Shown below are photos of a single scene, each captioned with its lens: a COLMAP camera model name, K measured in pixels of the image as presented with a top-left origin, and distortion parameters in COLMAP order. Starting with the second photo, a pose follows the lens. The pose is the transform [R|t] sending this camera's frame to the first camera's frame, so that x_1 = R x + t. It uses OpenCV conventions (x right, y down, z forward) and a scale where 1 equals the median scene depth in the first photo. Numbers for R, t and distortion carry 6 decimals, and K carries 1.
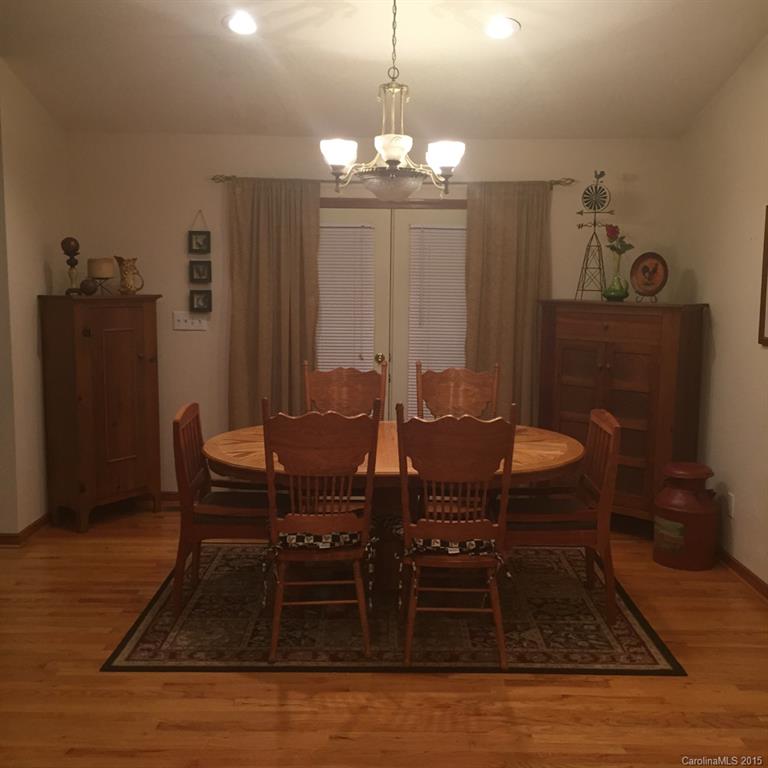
lens RADIAL K [[877.9, 0, 386.5], [0, 877.9, 382.5], [0, 0, 1]] dist [0.103197, 0.000000]
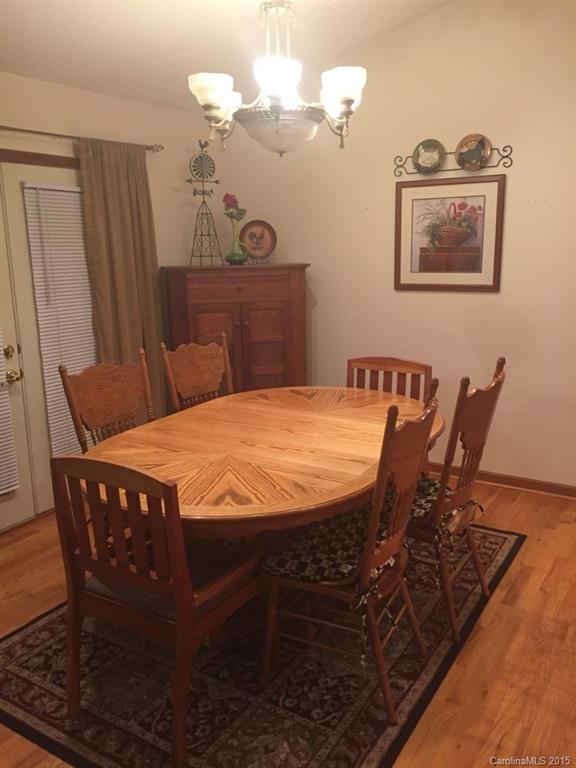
lens RADIAL K [[657.7, 0, 287.5], [0, 657.7, 387.3], [0, 0, 1]] dist [0.046413, -0.051167]
pose [[0.532164, -0.198170, 0.823122, -0.416803], [0.135990, 0.979605, 0.147923, -0.055717], [-0.835648, 0.033217, 0.548259, 0.506211]]
